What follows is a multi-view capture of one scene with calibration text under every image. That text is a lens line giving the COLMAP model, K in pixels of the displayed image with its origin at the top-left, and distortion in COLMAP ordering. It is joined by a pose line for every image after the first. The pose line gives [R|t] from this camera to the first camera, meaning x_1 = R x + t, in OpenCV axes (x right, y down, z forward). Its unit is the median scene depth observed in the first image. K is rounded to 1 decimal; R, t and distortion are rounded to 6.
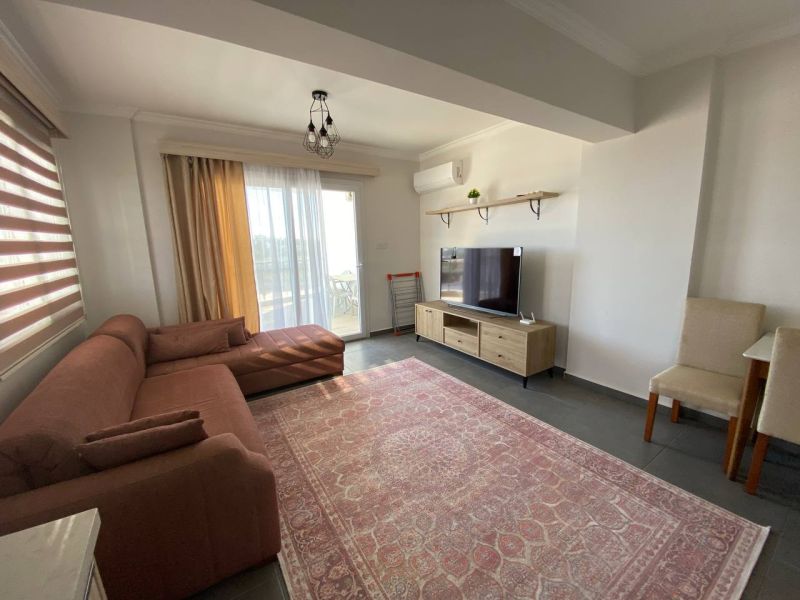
lens RADIAL K [[327.4, 0, 400.0], [0, 327.4, 300.0], [0, 0, 1]] dist [-0.002133, -0.000289]
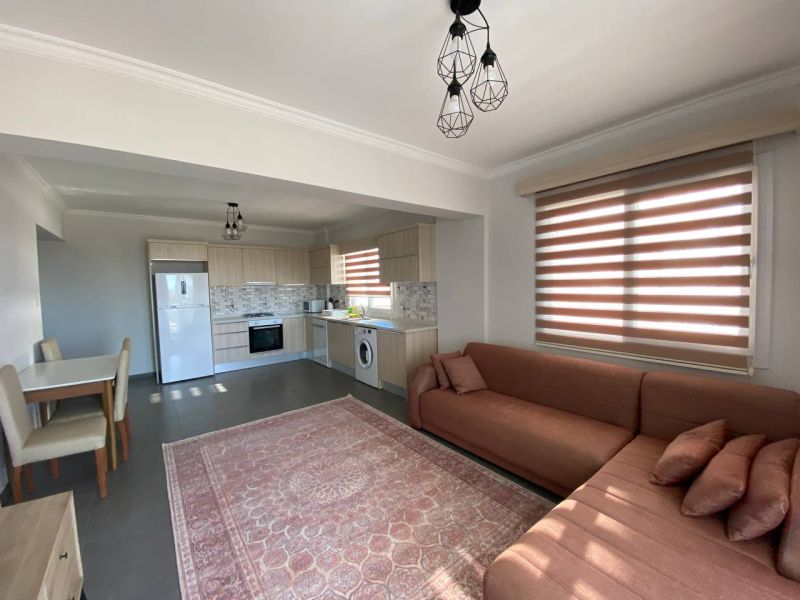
lens RADIAL K [[319.9, 0, 404.3], [0, 319.9, 295.5], [0, 0, 1]] dist [0.025766, -0.000057]
pose [[-0.993620, 0.053535, -0.099265, -0.099680], [0.029682, 0.973260, 0.227780, -0.360626], [0.108804, 0.223380, -0.968640, 1.809619]]
